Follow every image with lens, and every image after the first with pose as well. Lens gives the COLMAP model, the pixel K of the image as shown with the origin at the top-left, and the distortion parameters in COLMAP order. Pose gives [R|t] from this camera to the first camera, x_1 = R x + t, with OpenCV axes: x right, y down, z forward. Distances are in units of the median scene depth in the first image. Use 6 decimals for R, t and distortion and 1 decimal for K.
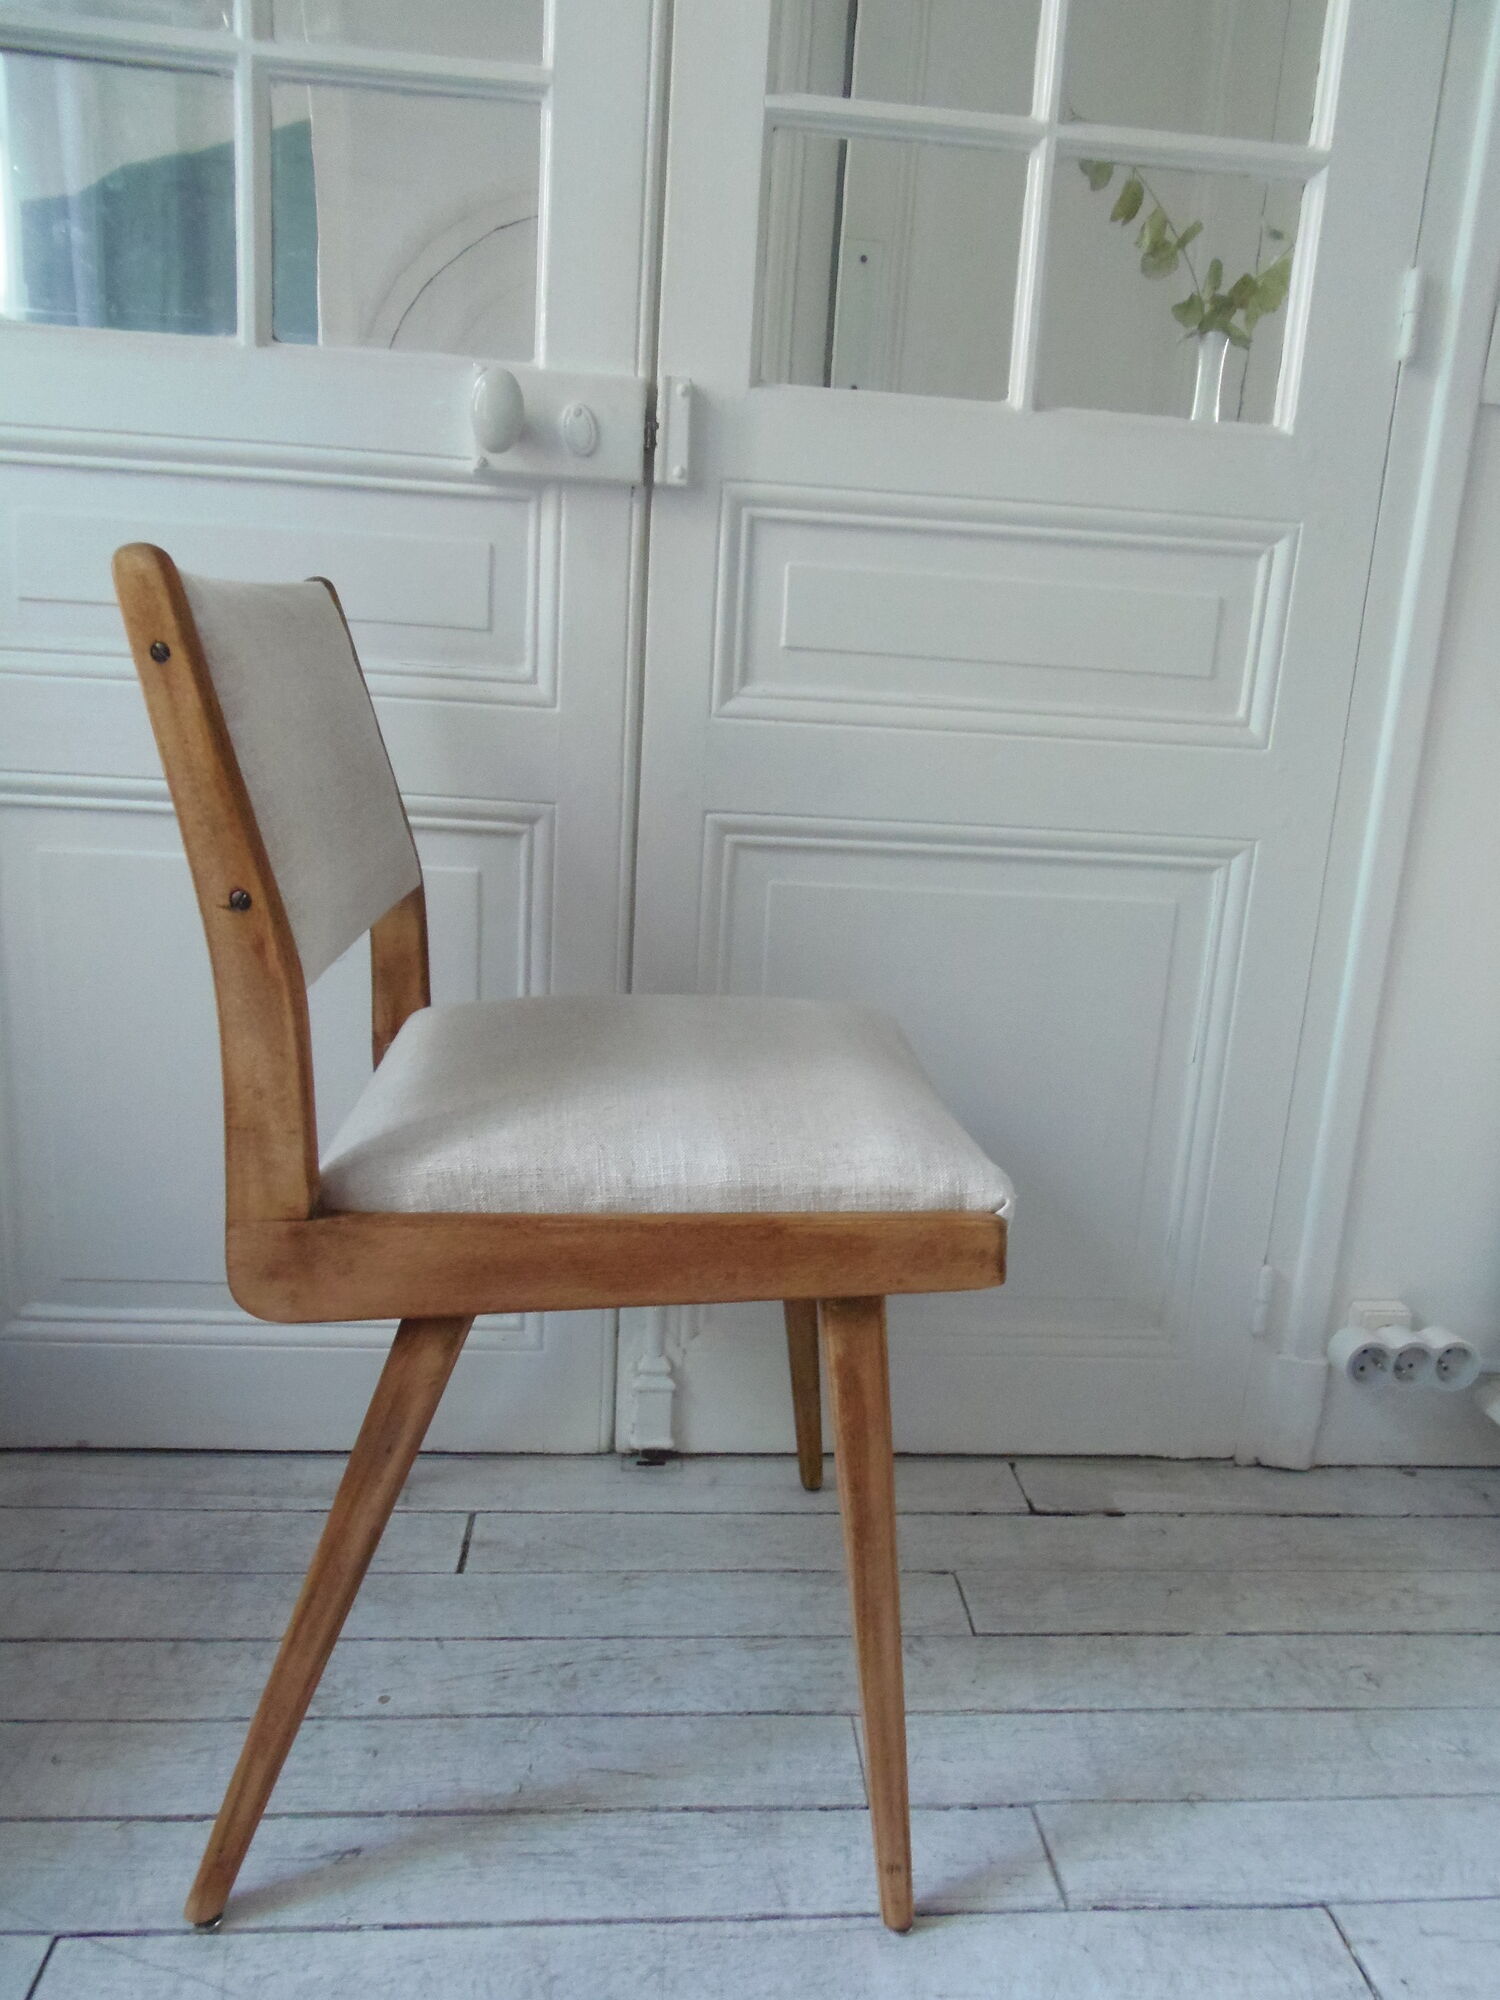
lens RADIAL K [[1457.4, 0, 786.8], [0, 1457.4, 1032.2], [0, 0, 1]] dist [-0.008800, -0.010774]
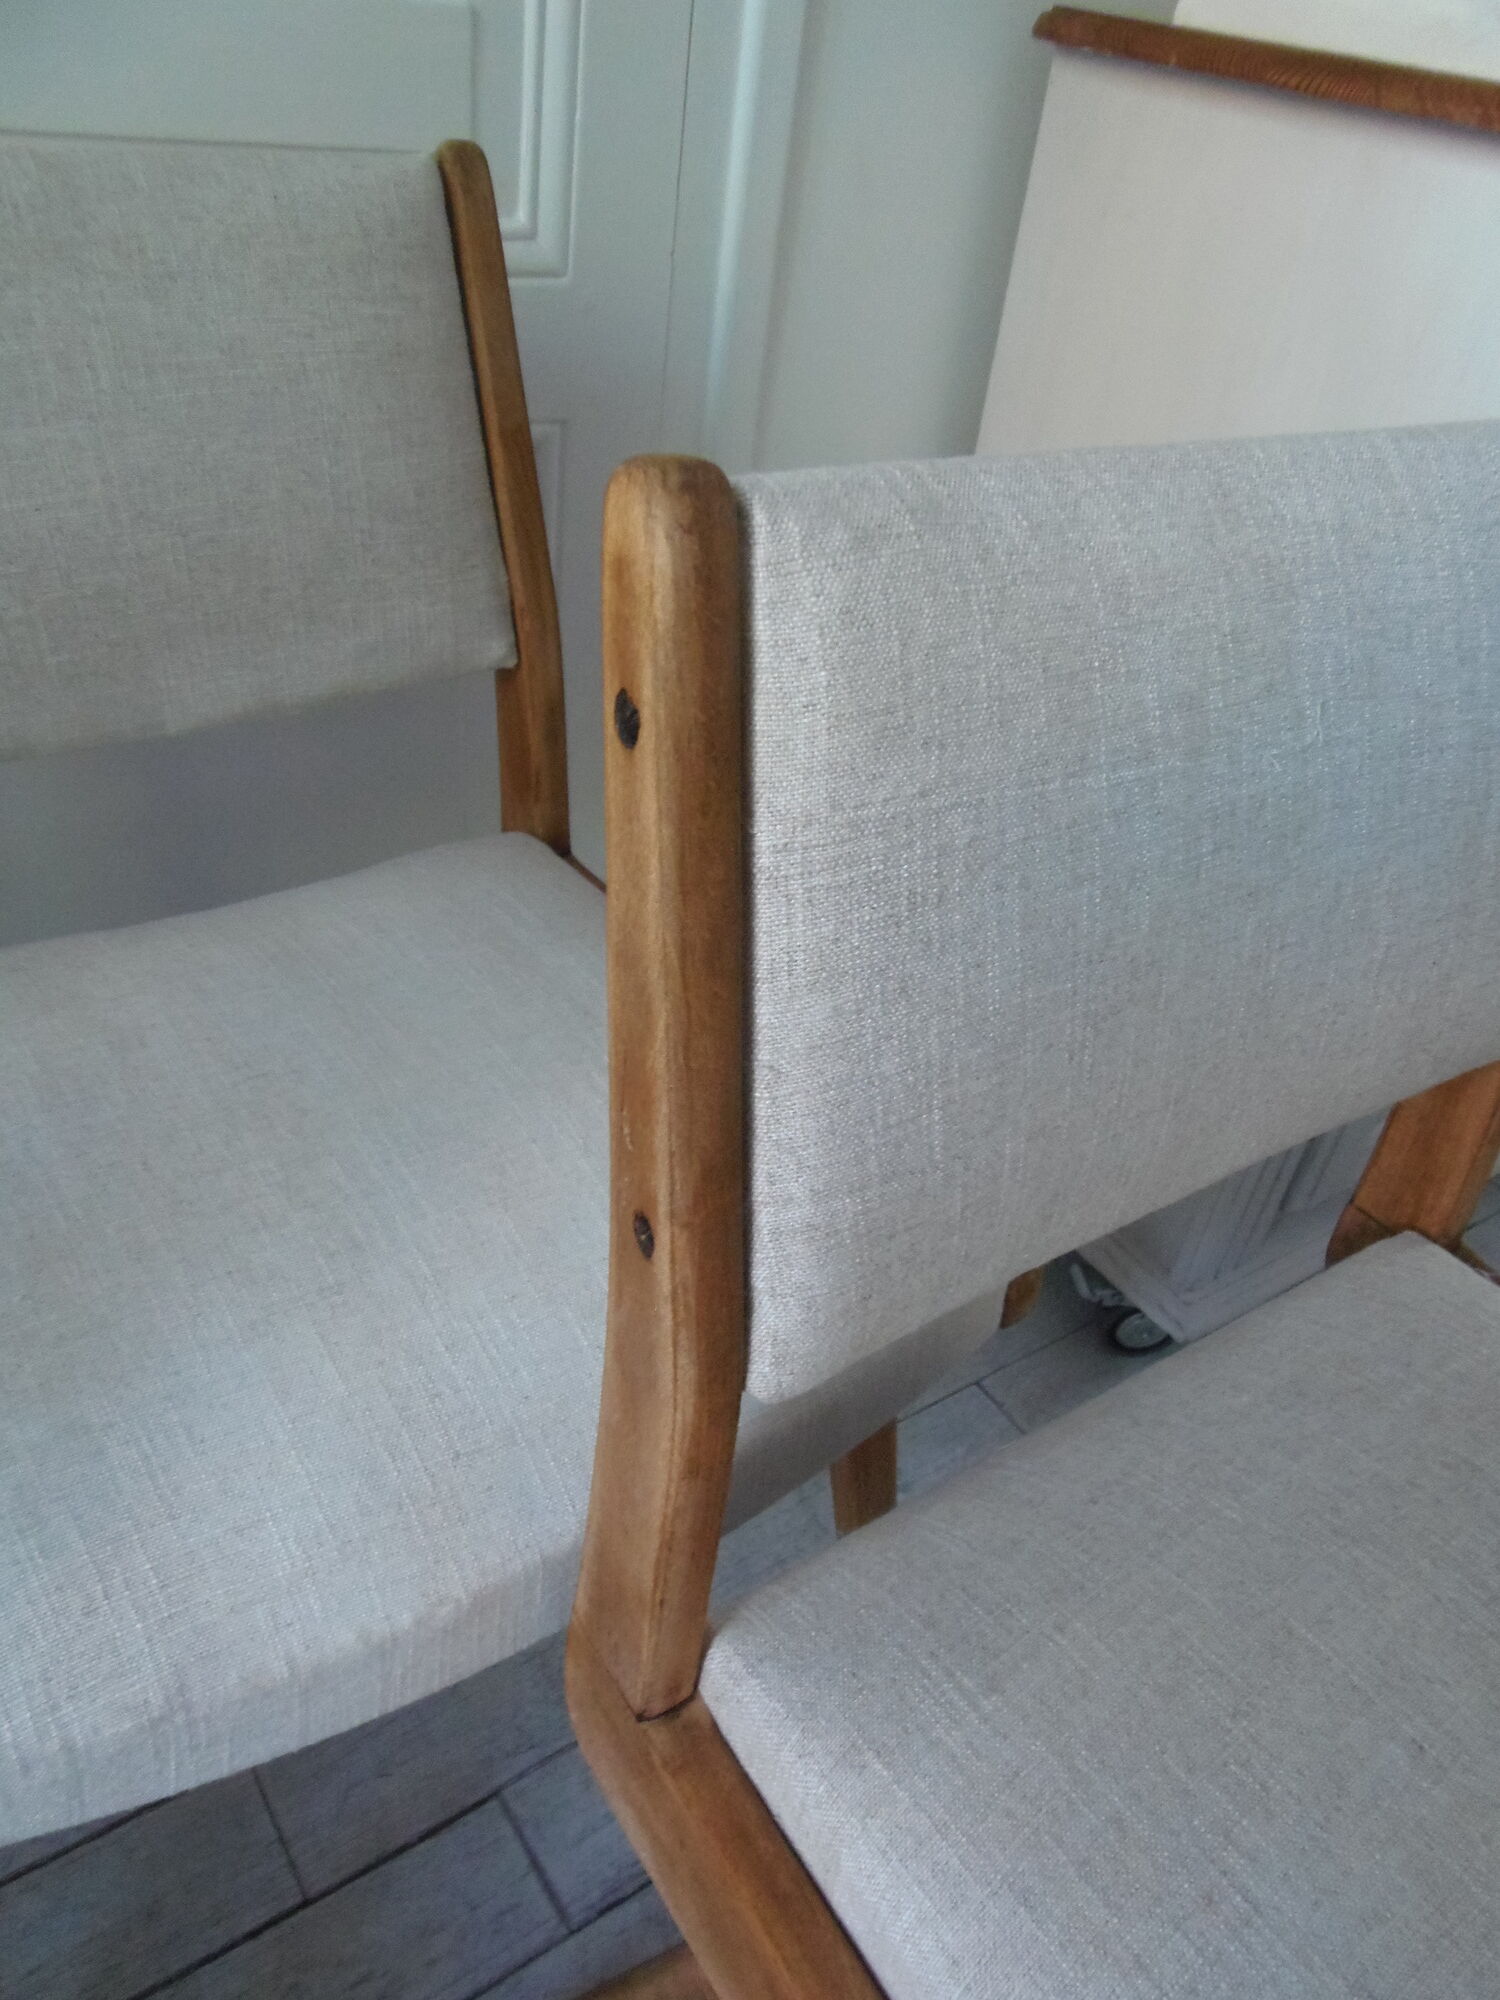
lens RADIAL K [[1457.4, 0, 796.2], [0, 1457.4, 1063.8], [0, 0, 1]] dist [-0.008800, -0.010774]
pose [[0.863659, -0.261026, 0.431229, 0.055582], [0.040916, 0.888962, 0.456149, -0.193581], [-0.502413, -0.376313, 0.778440, 0.354492]]
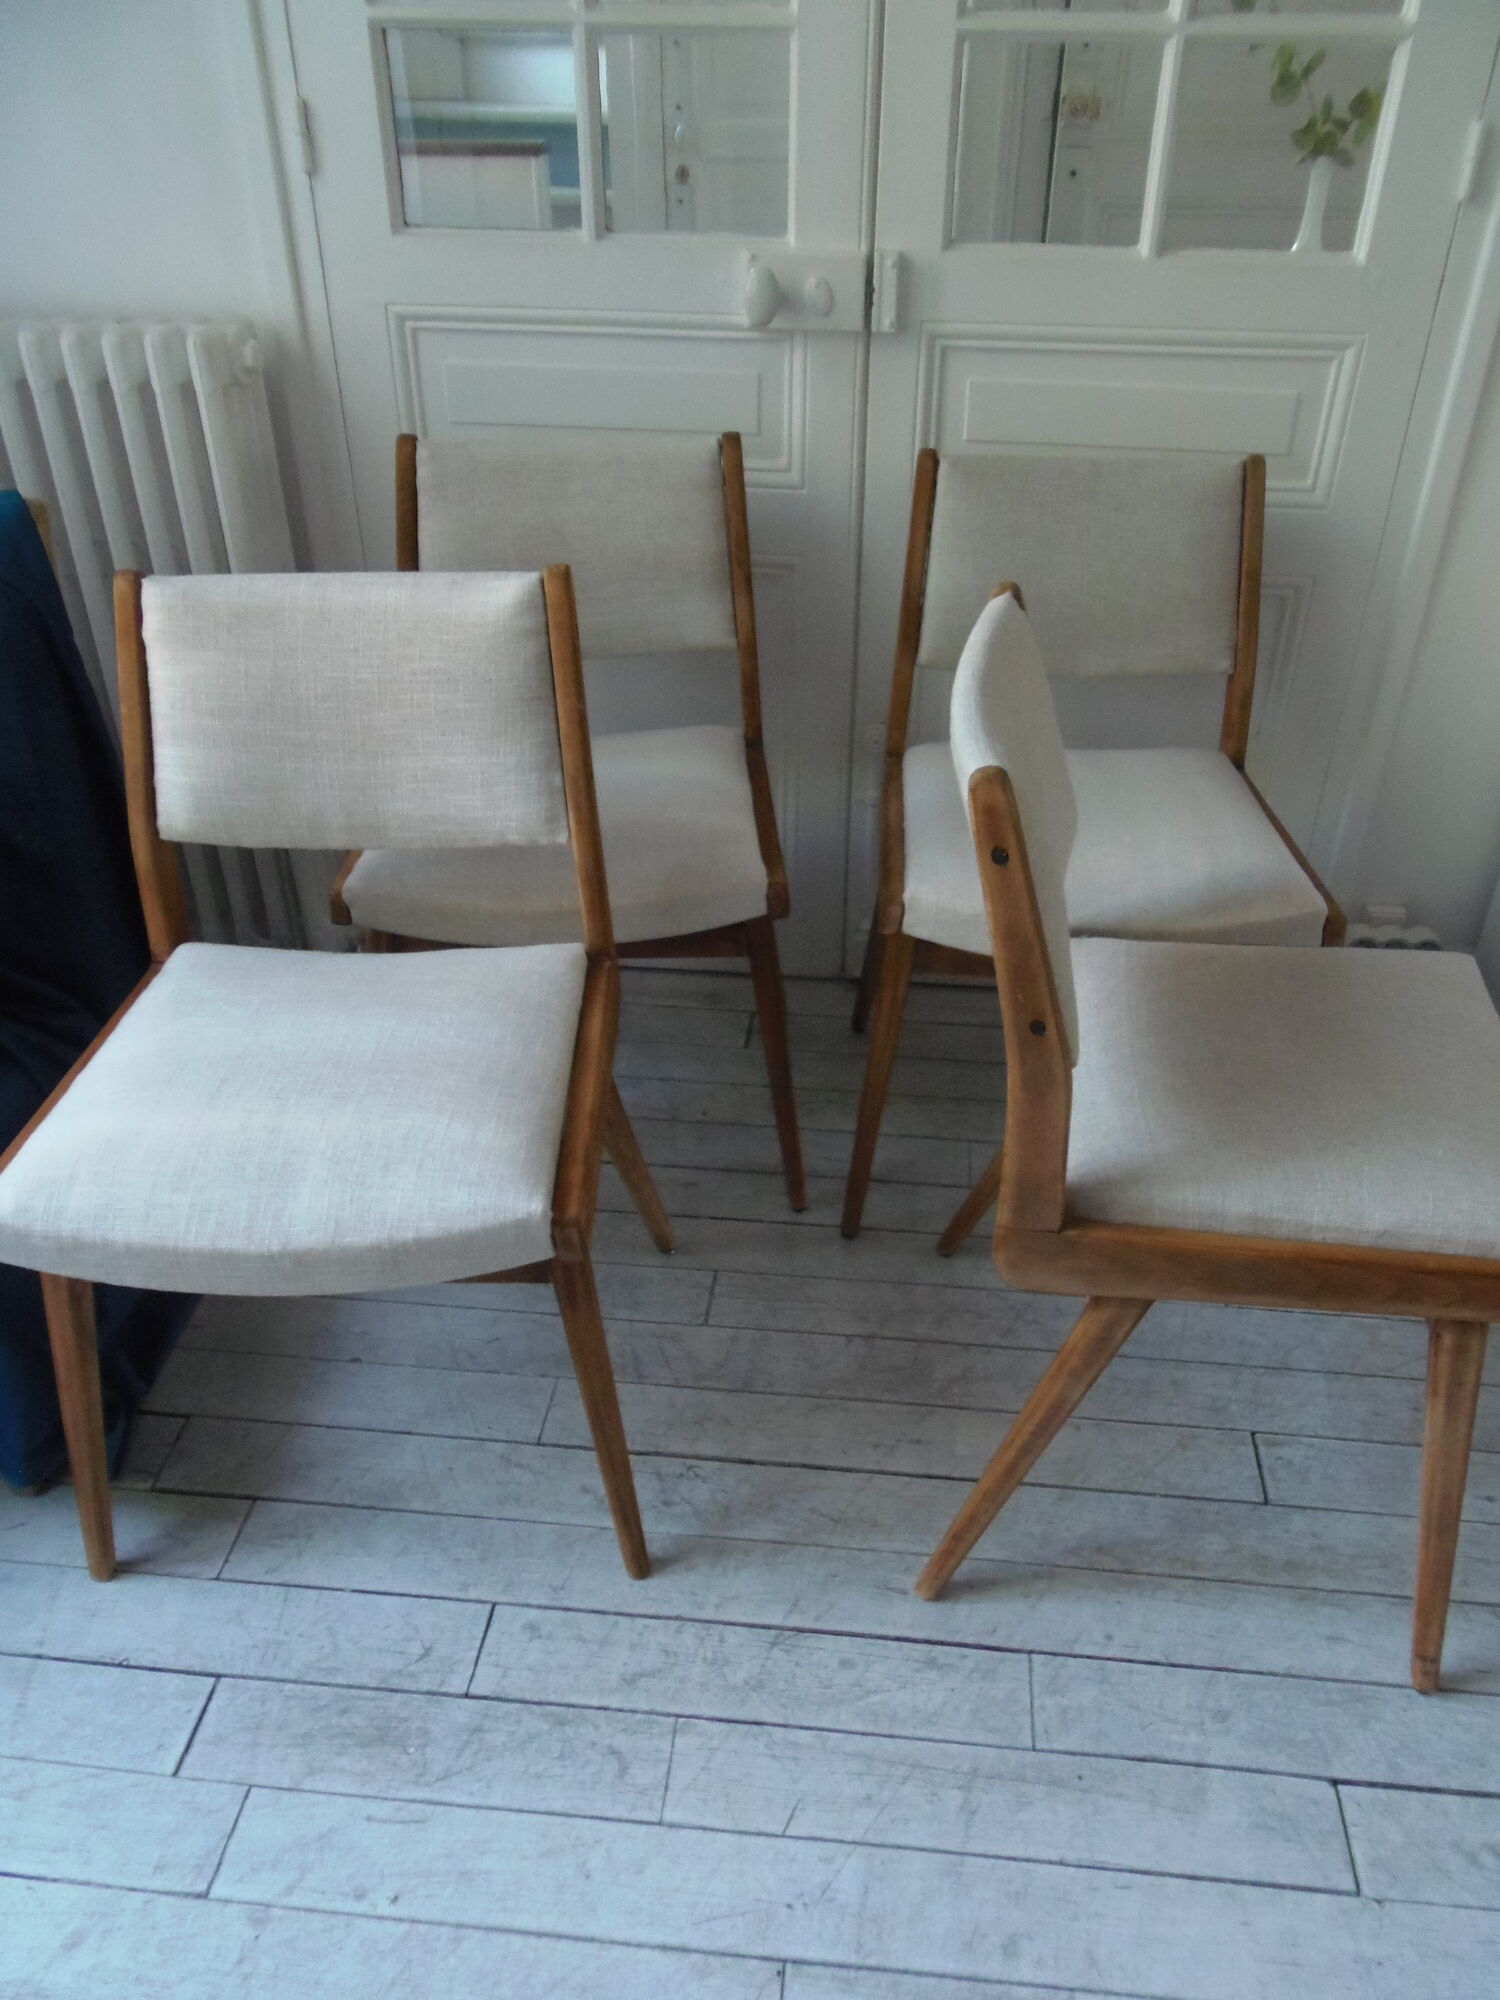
lens RADIAL K [[1457.4, 0, 786.4], [0, 1457.4, 1043.0], [0, 0, 1]] dist [-0.008800, -0.010774]
pose [[0.981879, 0.062641, -0.178859, 0.123726], [0.003029, 0.938484, 0.345310, -0.219827], [0.189487, -0.339595, 0.921287, -0.549865]]
